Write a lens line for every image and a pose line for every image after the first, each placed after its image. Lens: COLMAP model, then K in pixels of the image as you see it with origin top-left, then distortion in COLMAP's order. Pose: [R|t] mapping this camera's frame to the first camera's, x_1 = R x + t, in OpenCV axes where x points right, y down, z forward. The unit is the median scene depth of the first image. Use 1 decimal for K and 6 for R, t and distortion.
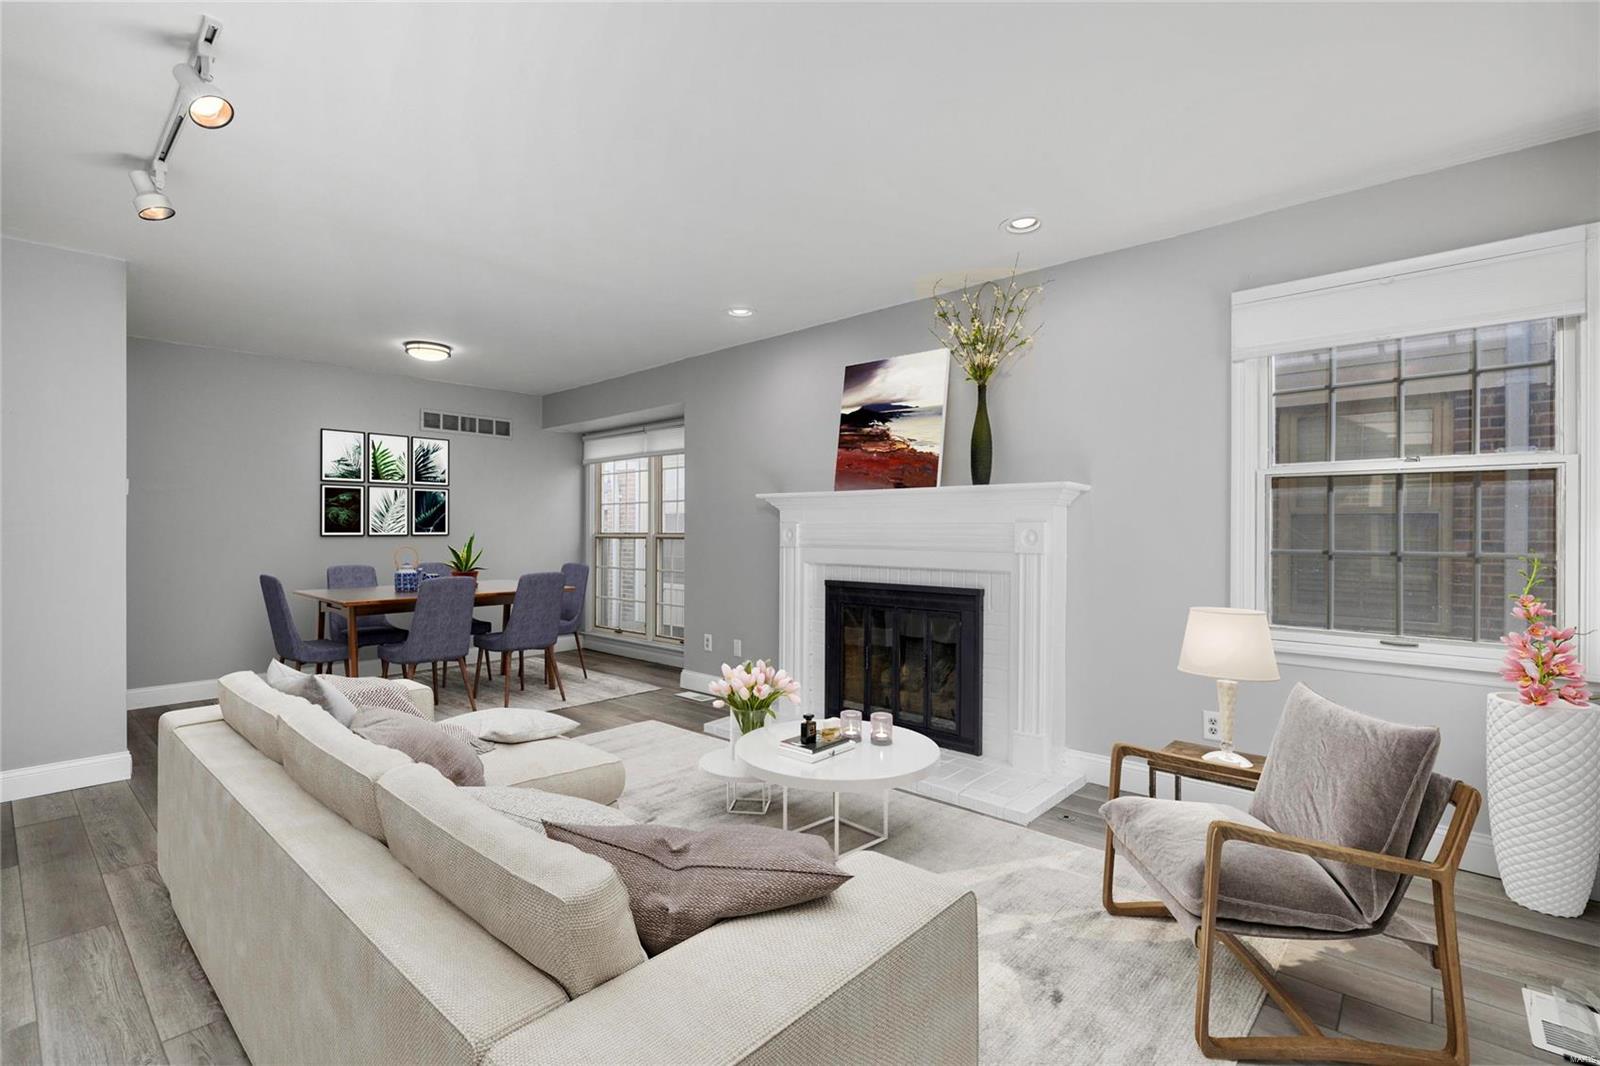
lens RADIAL K [[728.0, 0, 800.0], [0, 728.0, 533.0], [0, 0, 1]] dist [-0.001021, 0.000013]
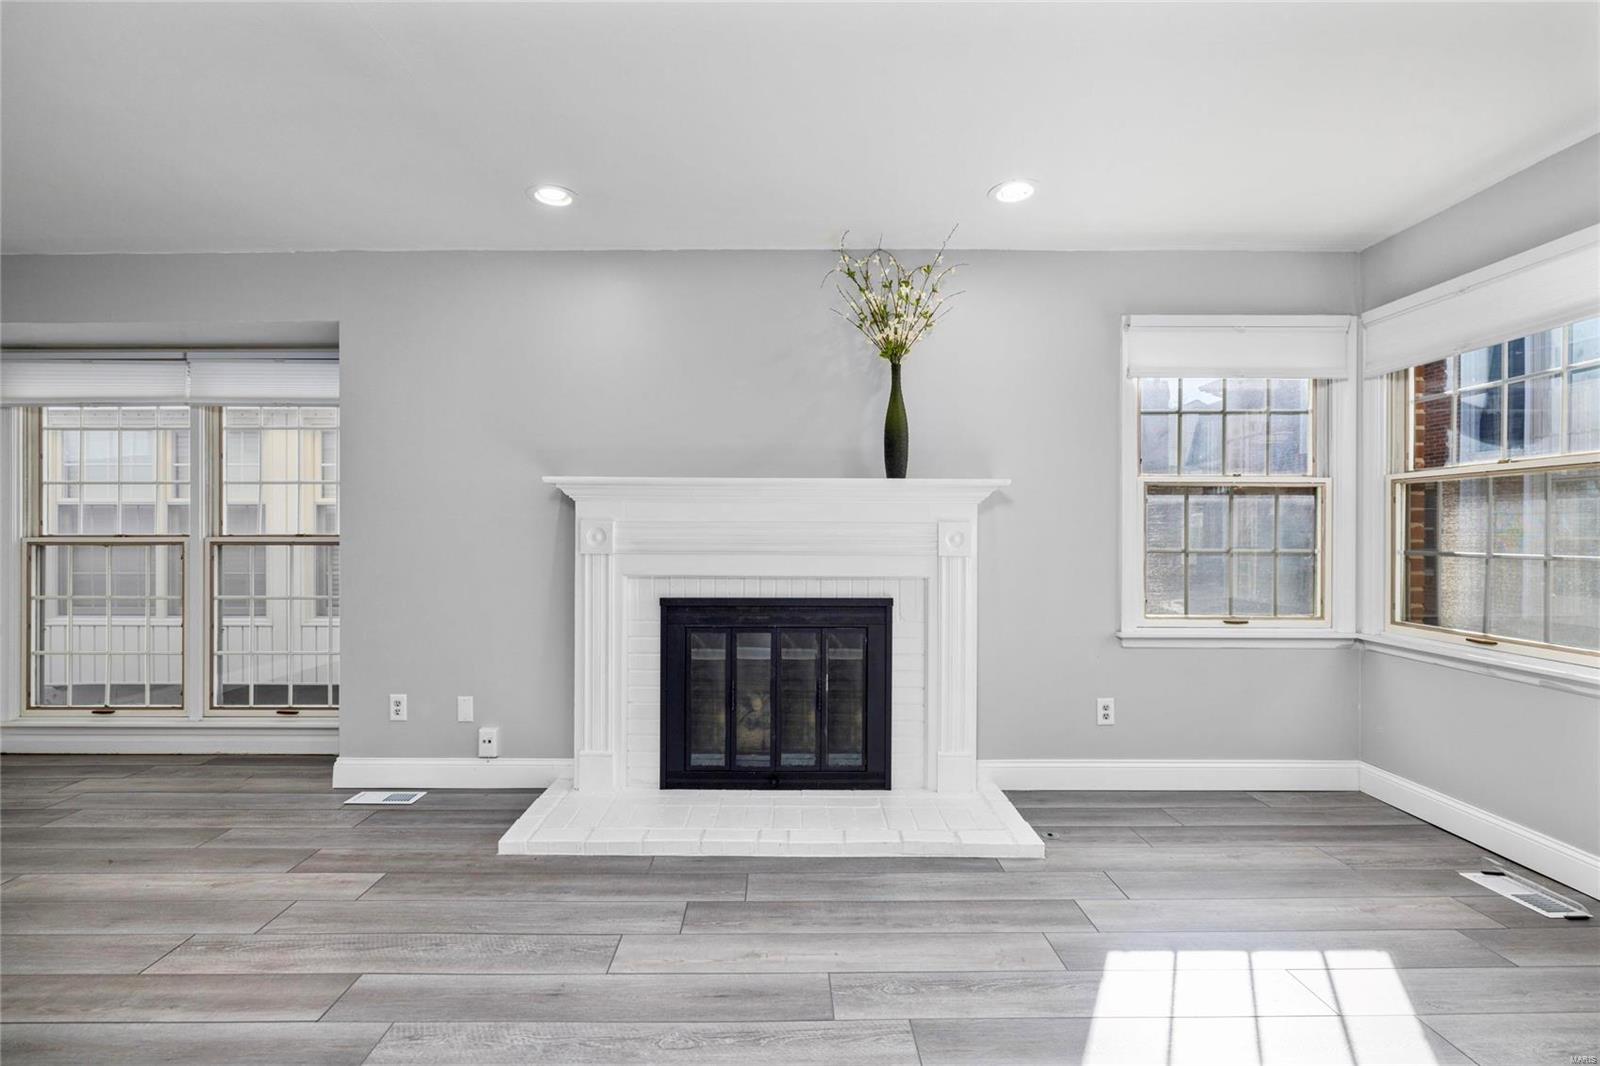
lens RADIAL K [[715.6, 0, 791.3], [0, 715.6, 536.6], [0, 0, 1]] dist [-0.000589, 0.000662]
pose [[0.743792, -0.007265, 0.668372, -0.368337], [0.002918, 0.999967, 0.007622, -0.003177], [-0.668405, -0.003718, 0.743789, 0.391671]]
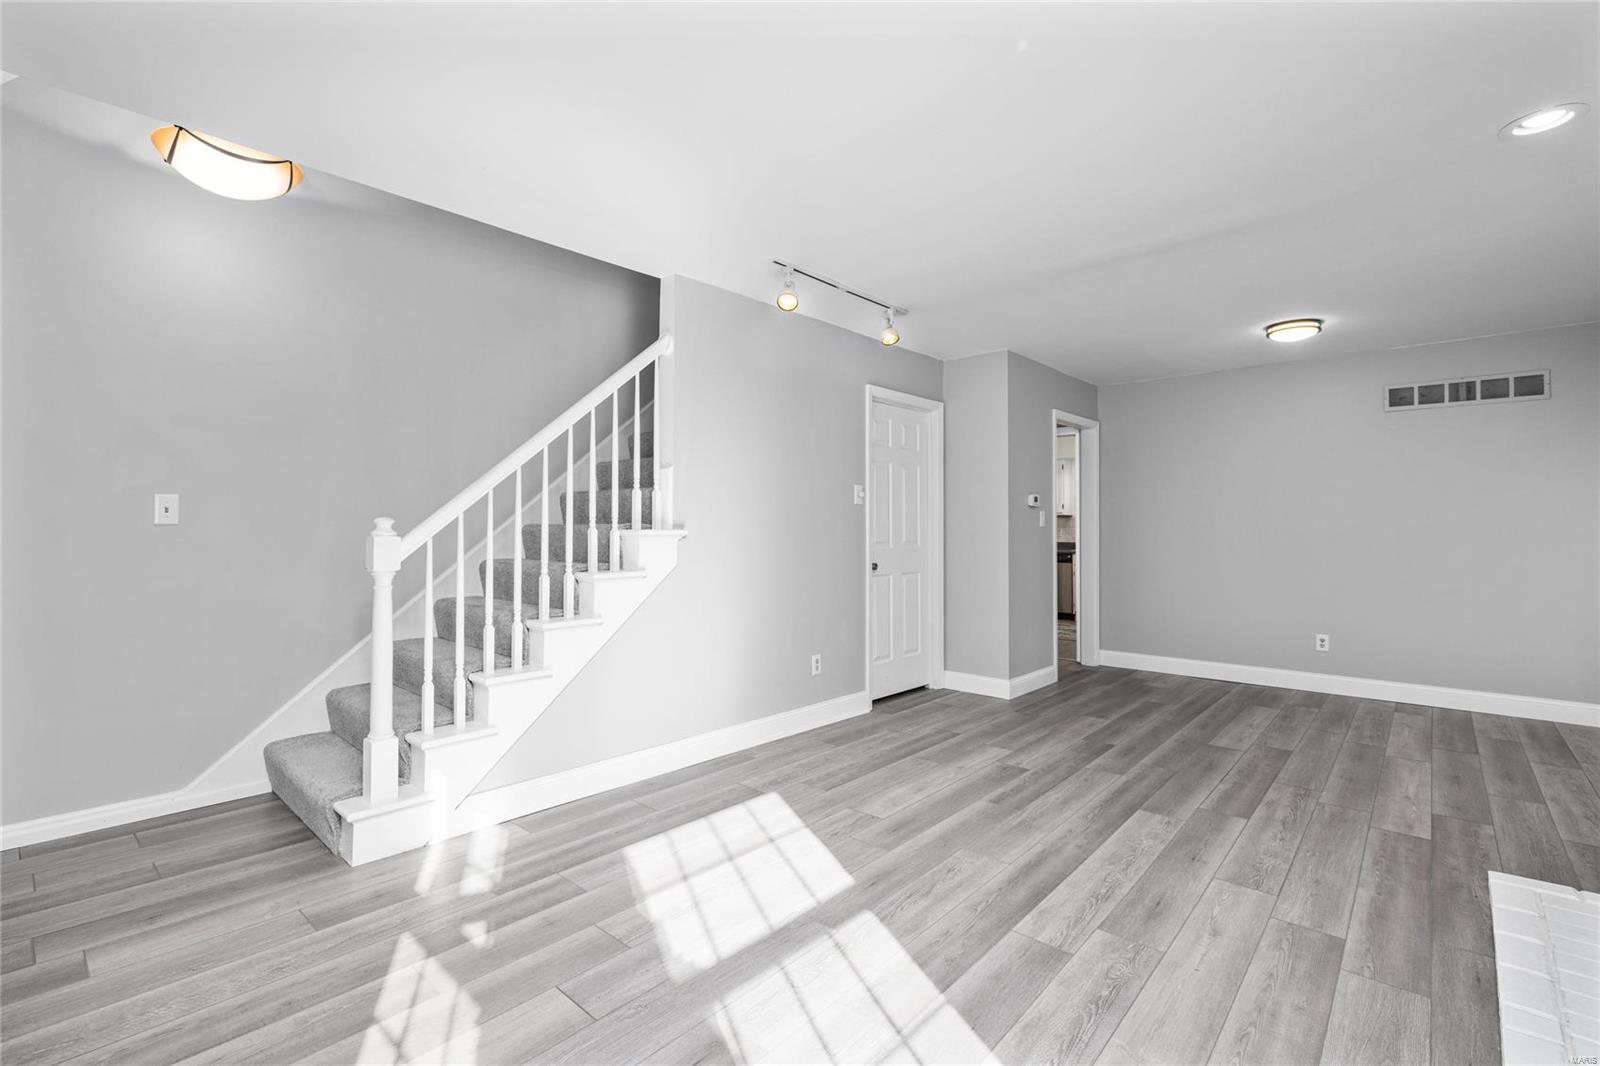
lens RADIAL K [[715.6, 0, 791.3], [0, 715.6, 536.6], [0, 0, 1]] dist [-0.000589, 0.000662]
pose [[-0.010486, 0.004421, -0.999935, 0.456467], [-0.005963, 0.999972, 0.004484, -0.002120], [0.999927, 0.006010, -0.010459, 0.467463]]
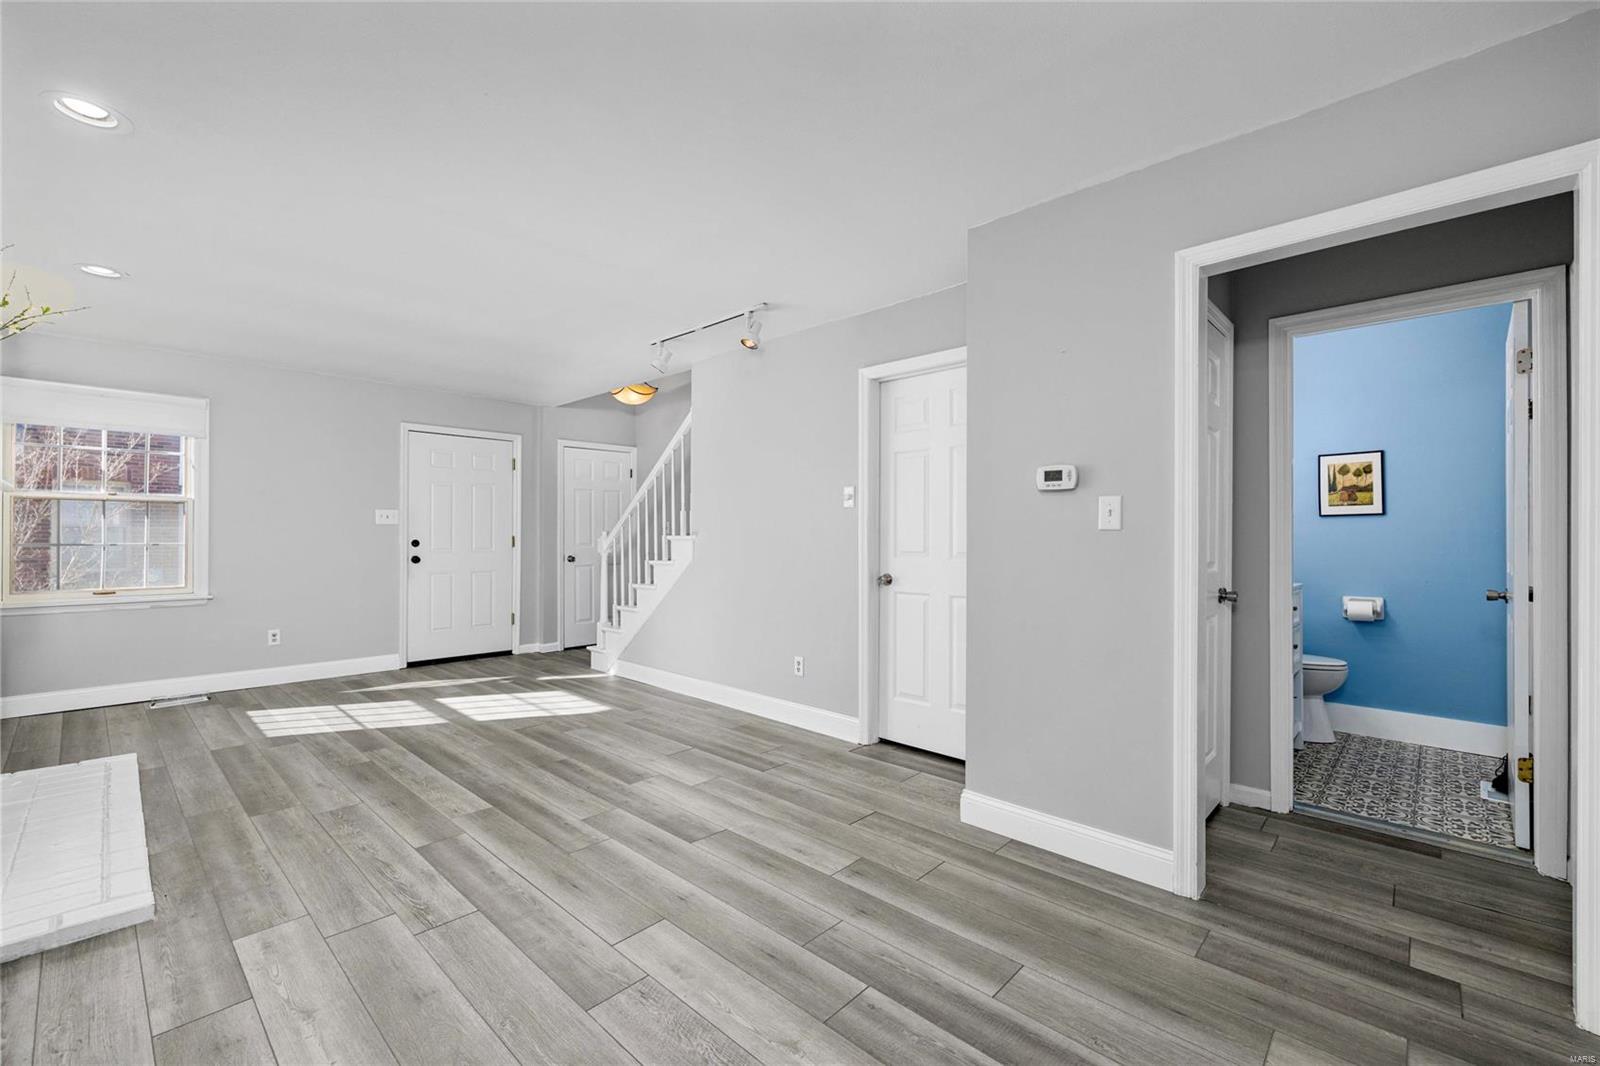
lens RADIAL K [[664.3, 0, 791.3], [0, 664.3, 531.8], [0, 0, 1]] dist [-0.001726, -0.000126]
pose [[-0.999514, -0.010252, 0.029429, -0.627619], [-0.010378, 0.999938, -0.004156, -0.009019], [-0.029385, -0.004460, -0.999558, 1.522207]]
